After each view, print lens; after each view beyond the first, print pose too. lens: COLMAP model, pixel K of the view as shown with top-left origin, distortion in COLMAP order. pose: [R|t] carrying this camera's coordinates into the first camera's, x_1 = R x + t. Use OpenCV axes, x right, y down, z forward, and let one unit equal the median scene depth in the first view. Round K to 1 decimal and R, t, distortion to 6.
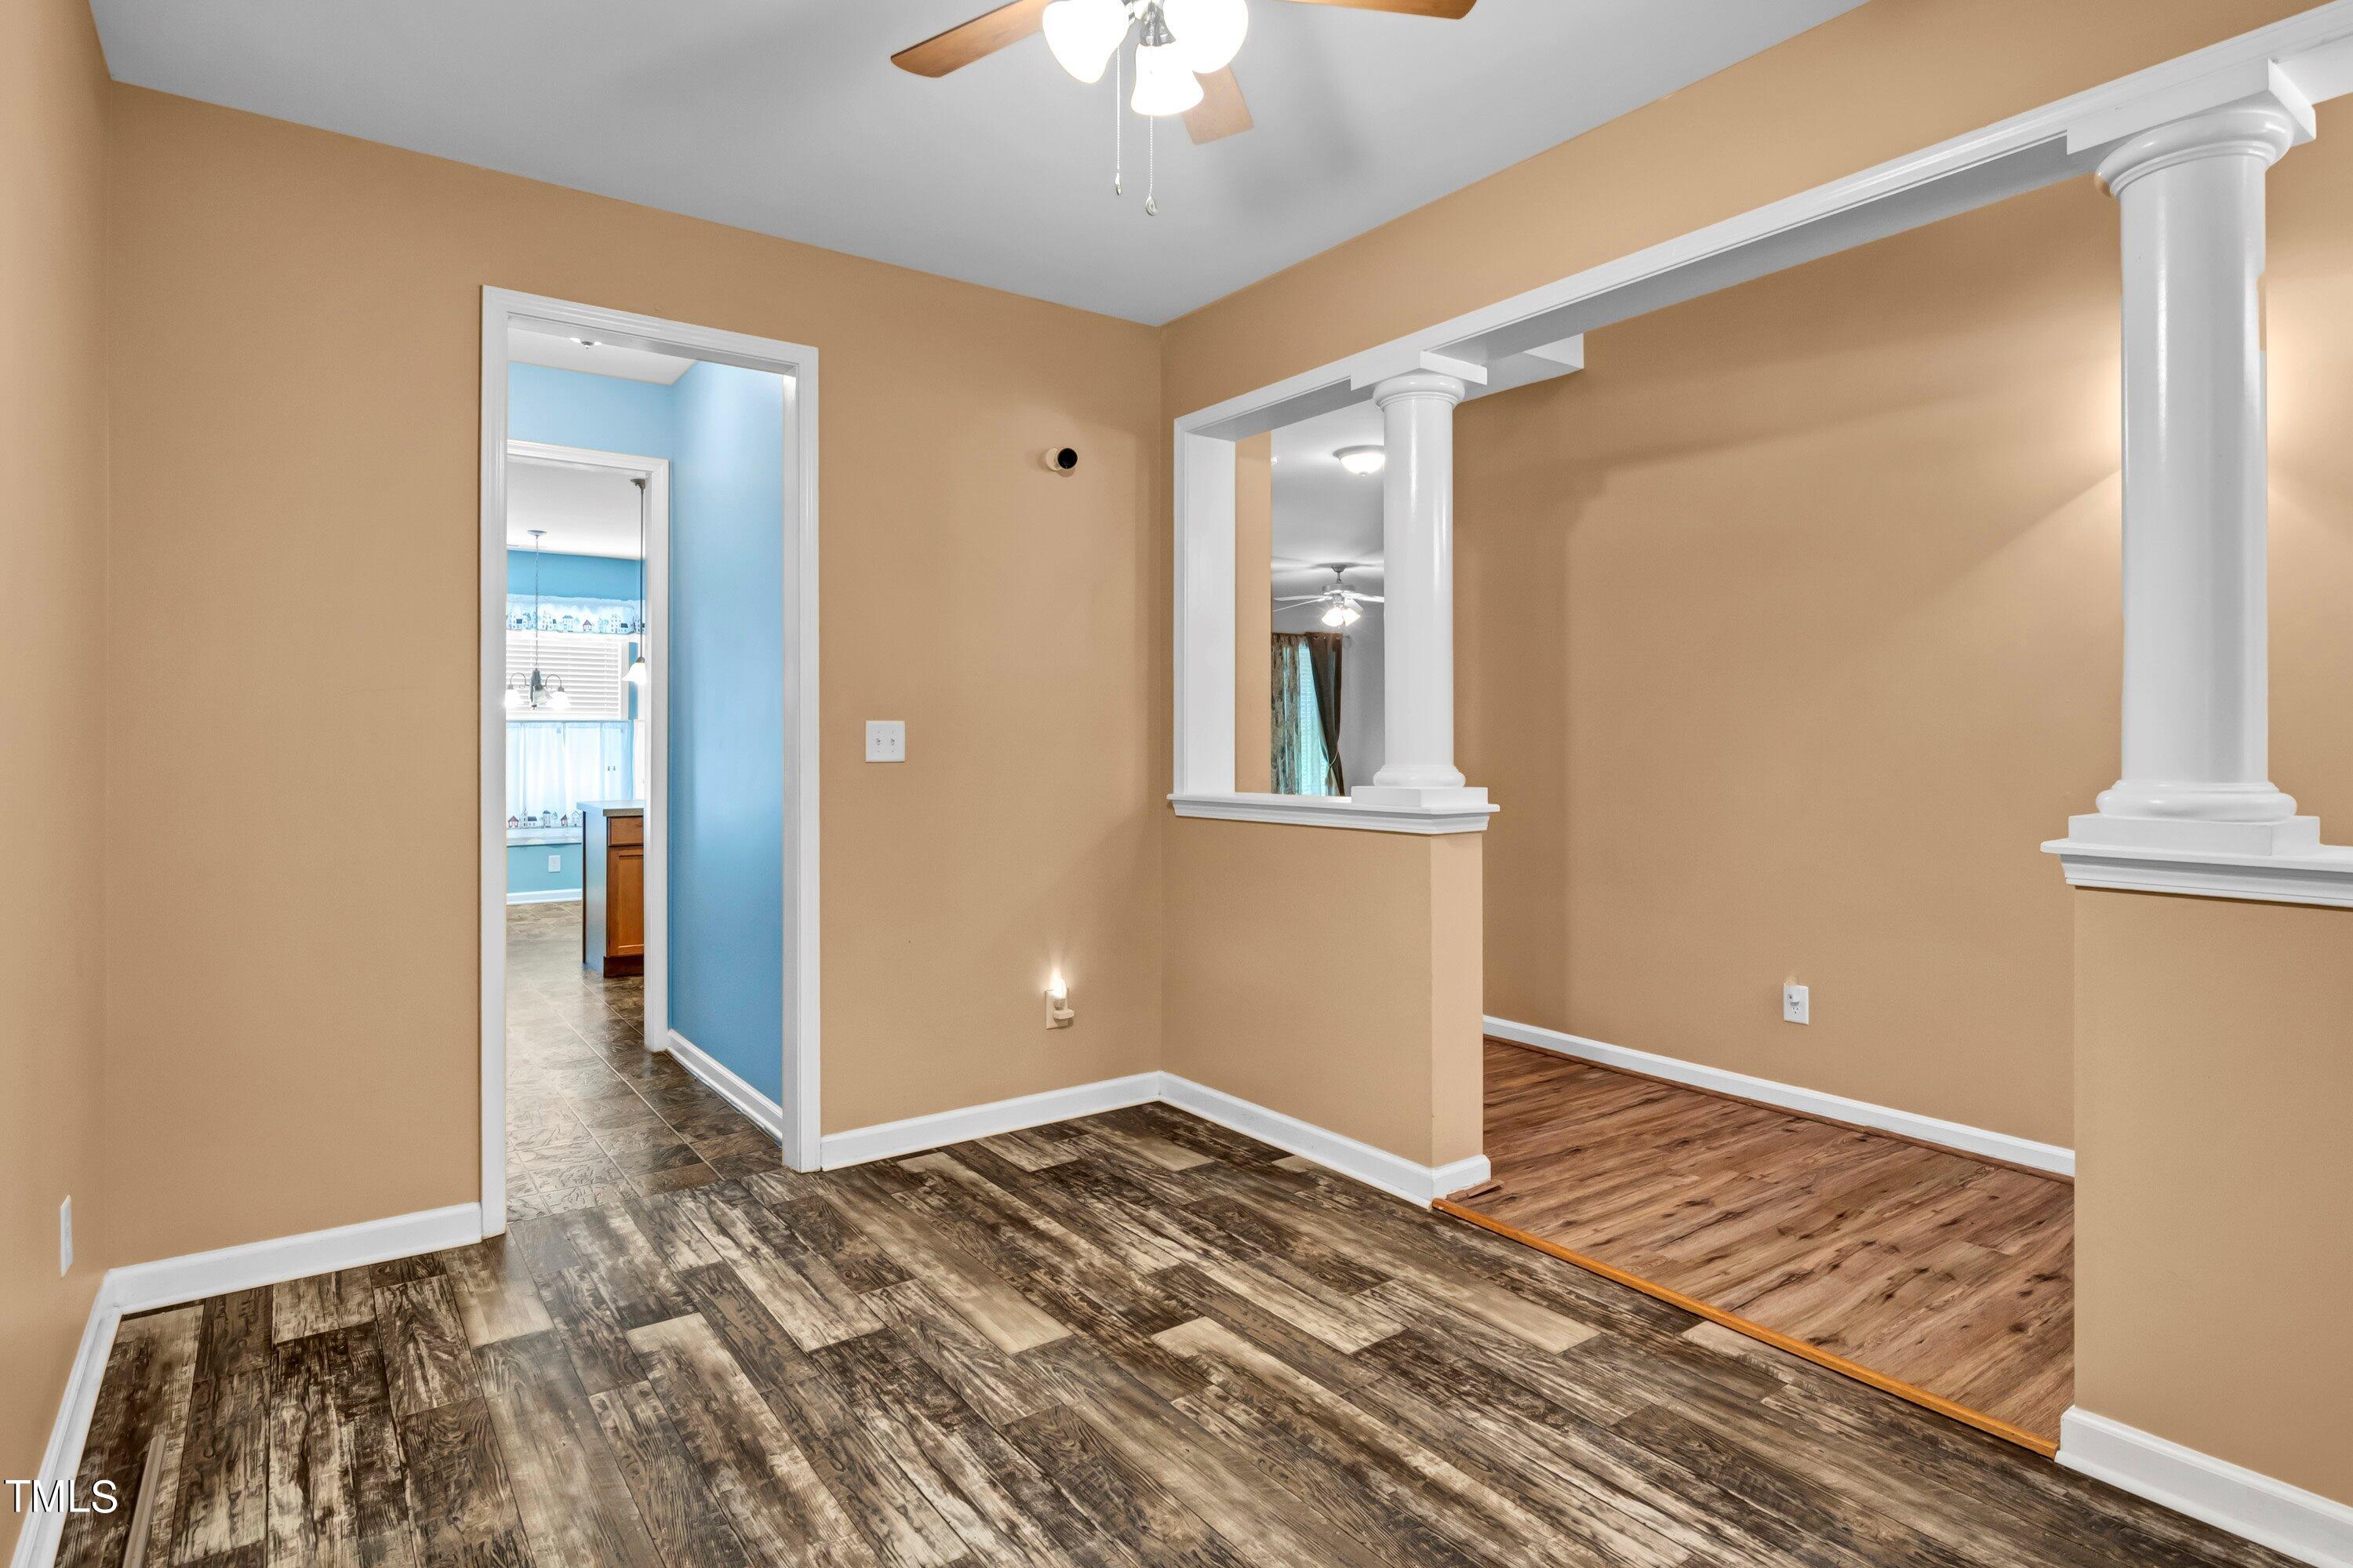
lens RADIAL K [[1261.3, 0, 1188.0], [0, 1261.3, 736.7], [0, 0, 1]] dist [-0.013247, 0.001257]
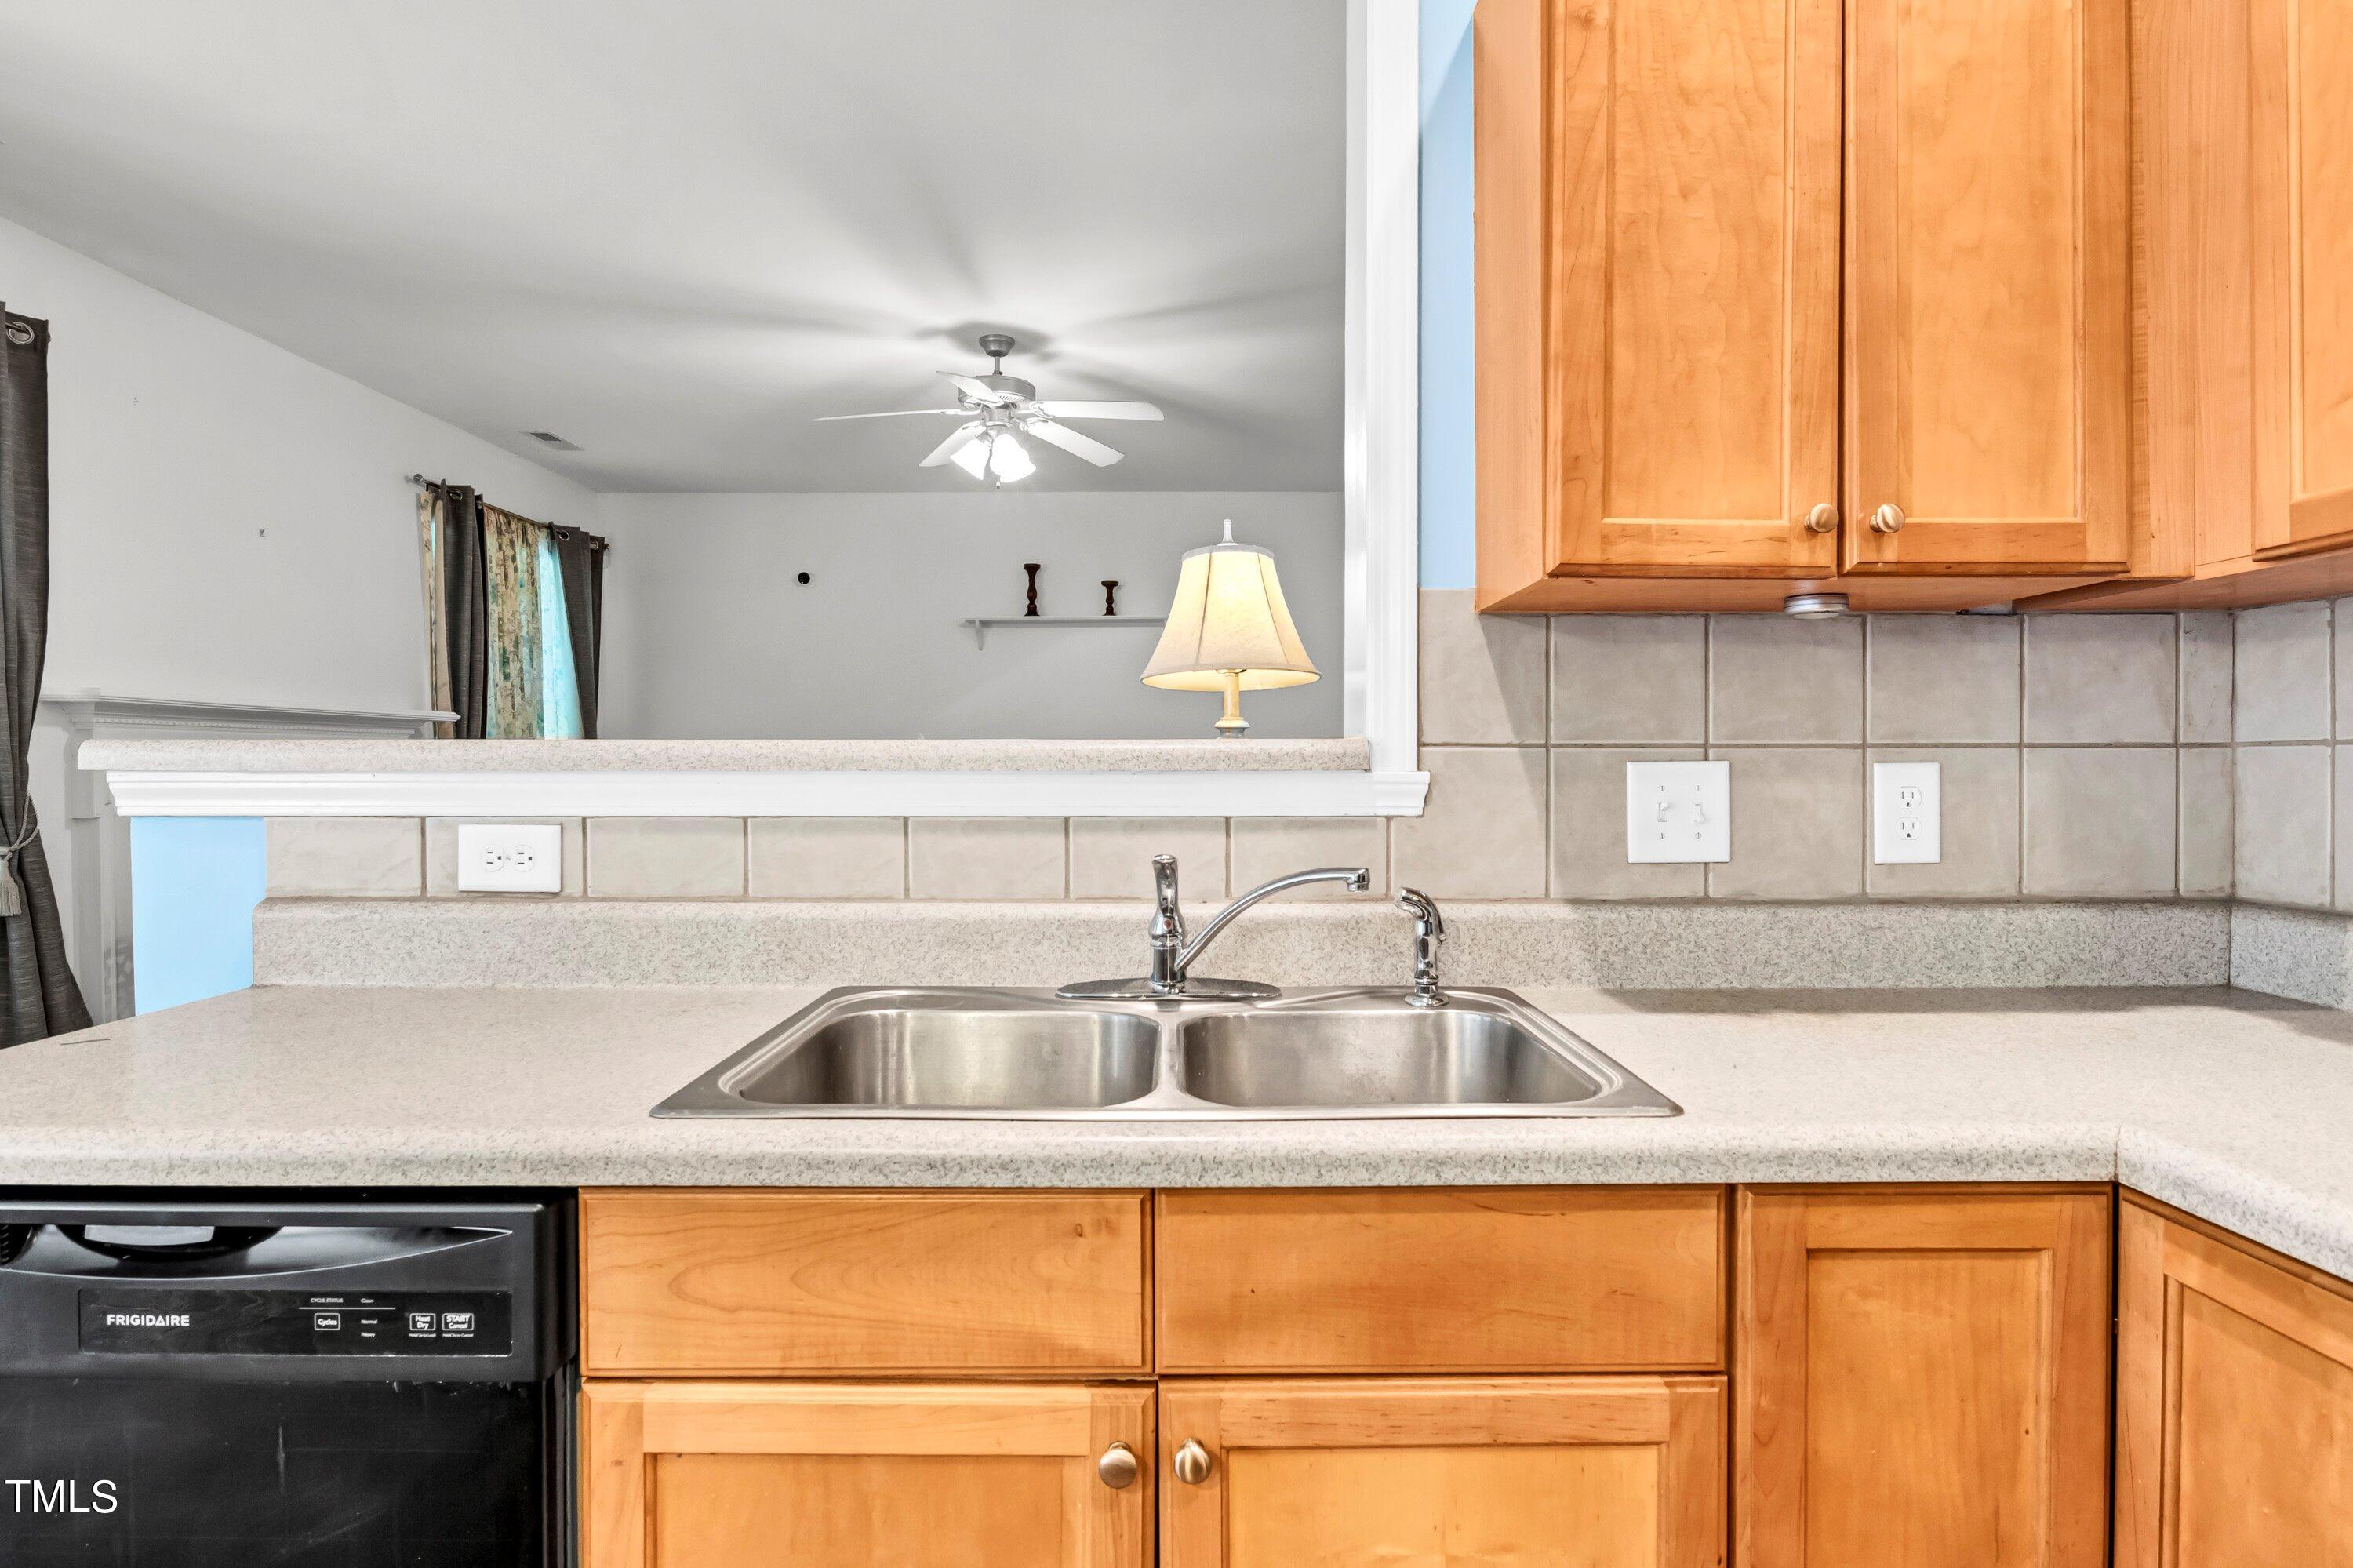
lens RADIAL K [[1239.8, 0, 1180.2], [0, 1239.8, 774.3], [0, 0, 1]] dist [-0.013949, -0.000762]
pose [[0.585739, -0.010234, 0.810435, -0.196232], [0.000370, 0.999924, 0.012359, 0.009312], [-0.810500, -0.006940, 0.585698, 0.721413]]
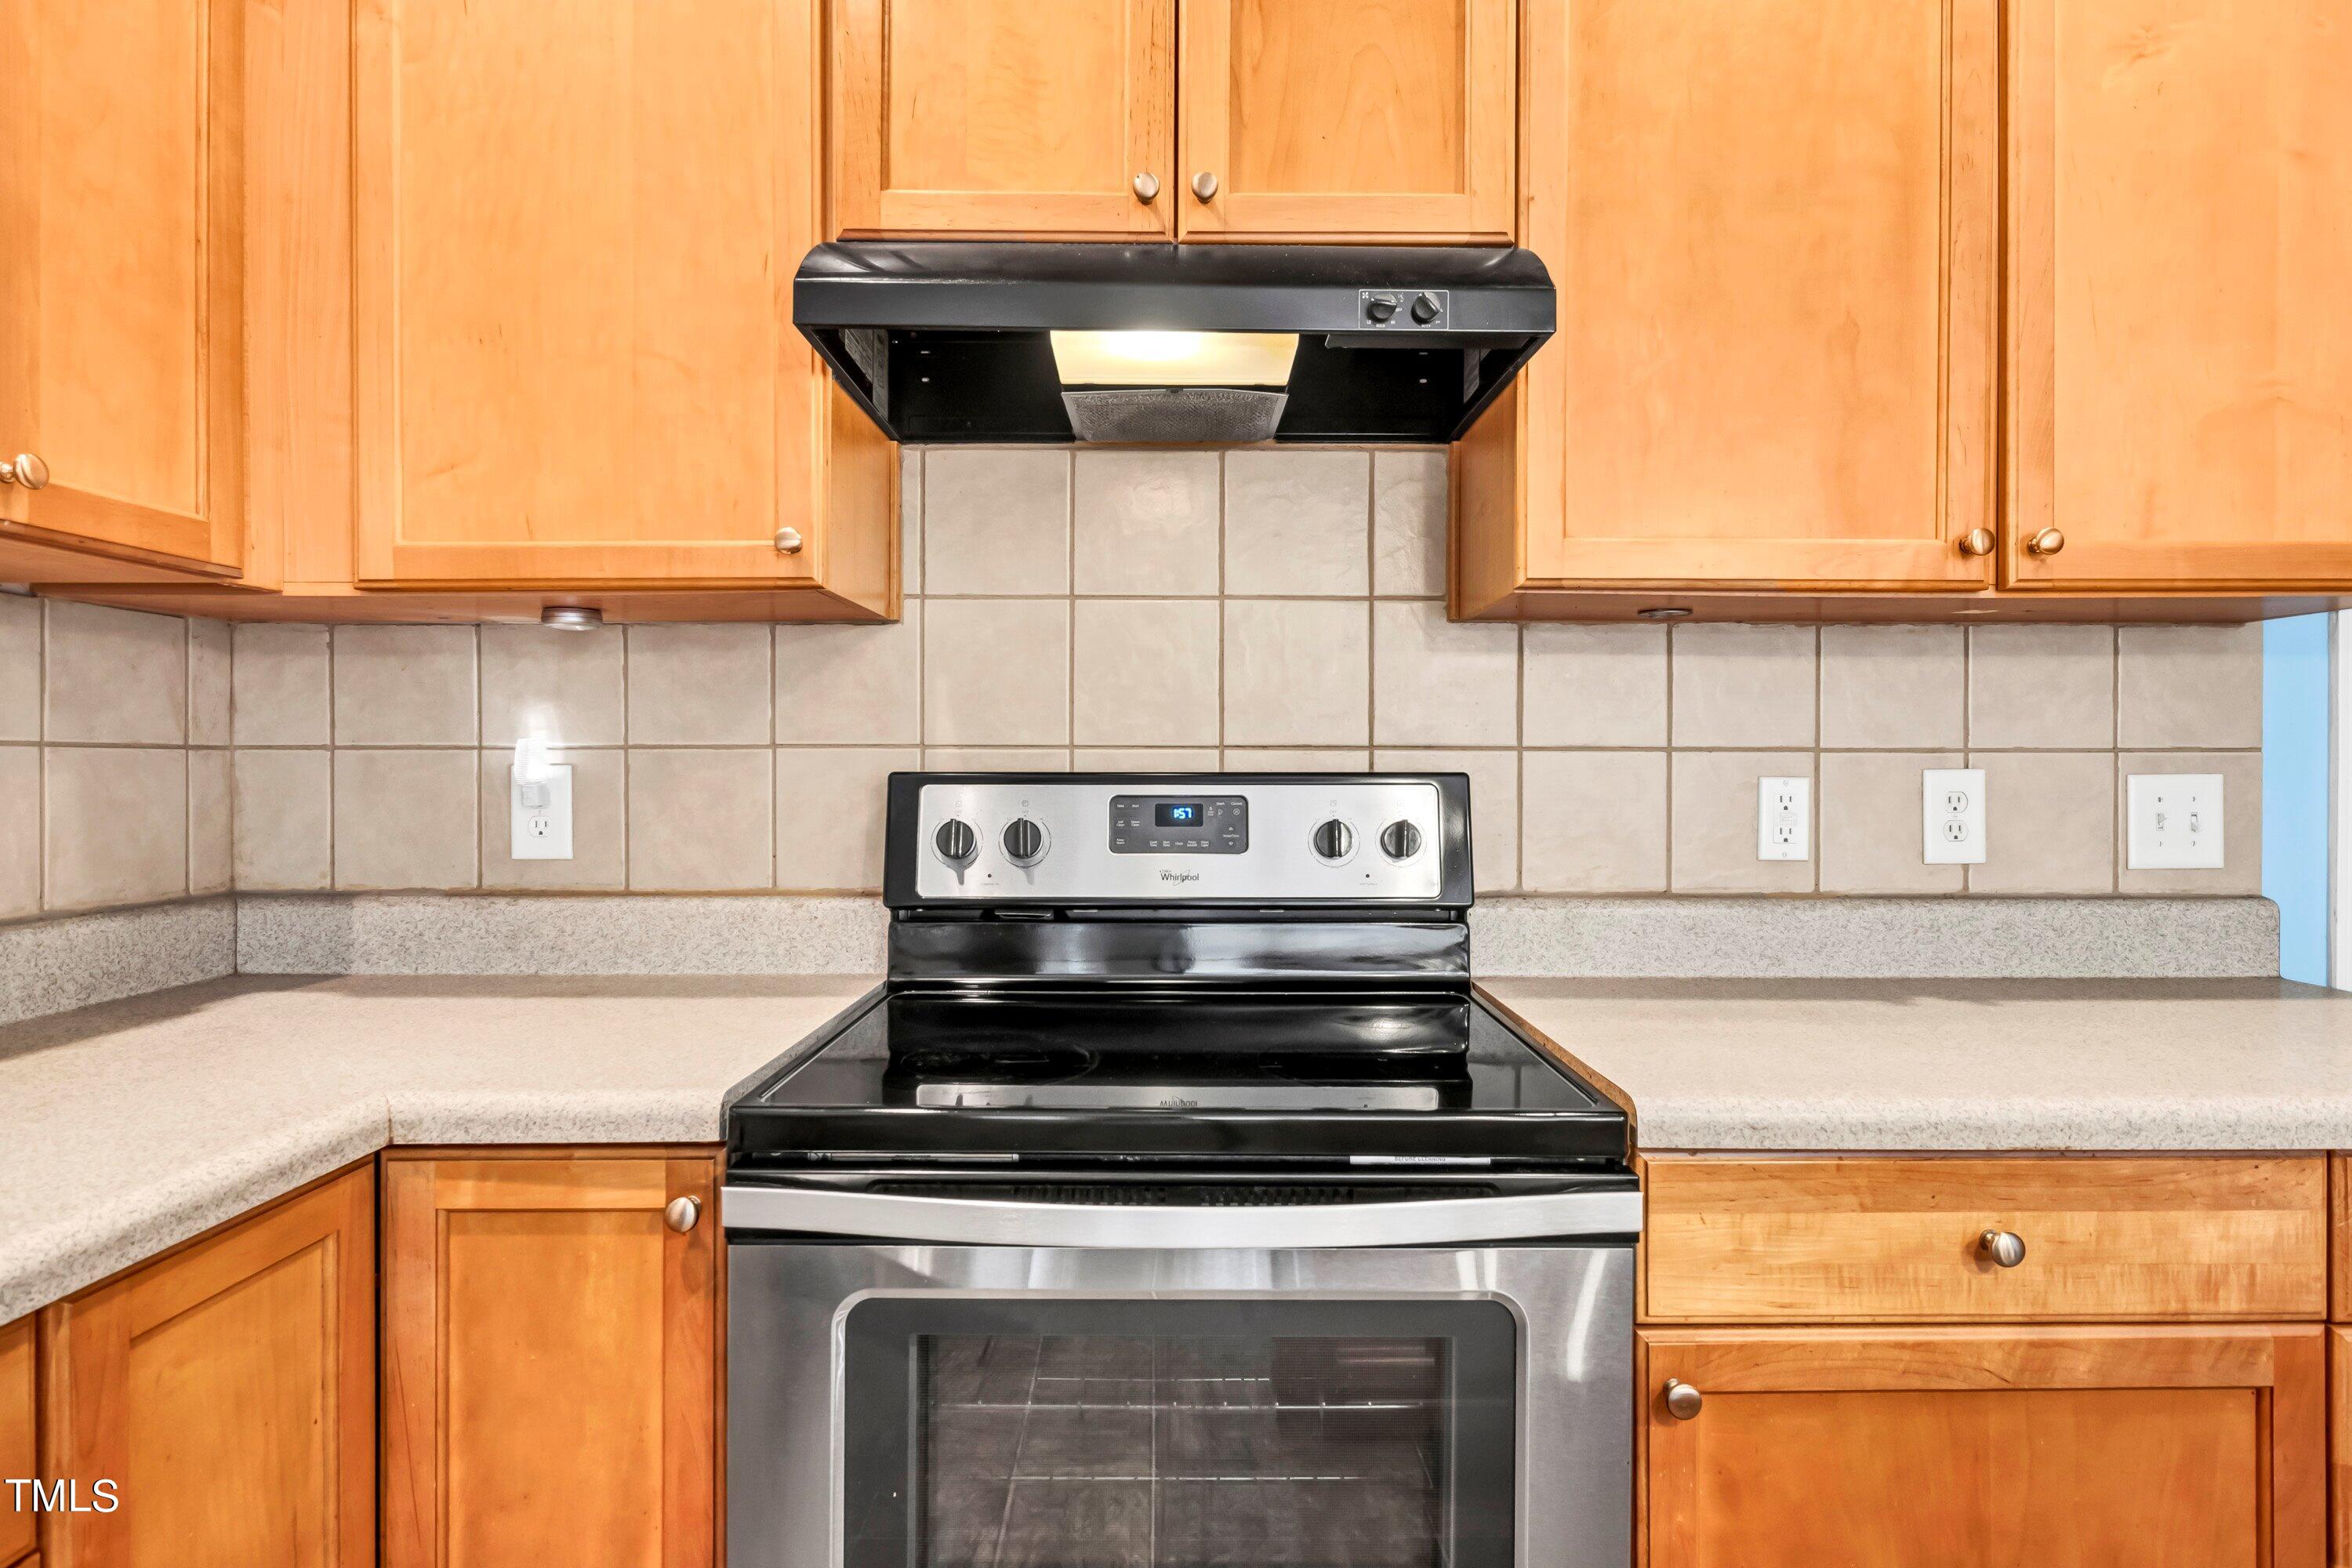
lens RADIAL K [[1199.6, 0, 1198.1], [0, 1199.6, 772.5], [0, 0, 1]] dist [-0.001336, 0.000096]
pose [[-0.804694, -0.007380, 0.593644, -0.192817], [-0.006877, 0.999972, 0.003109, 0.009508], [-0.593650, -0.001581, -0.804722, 0.761493]]
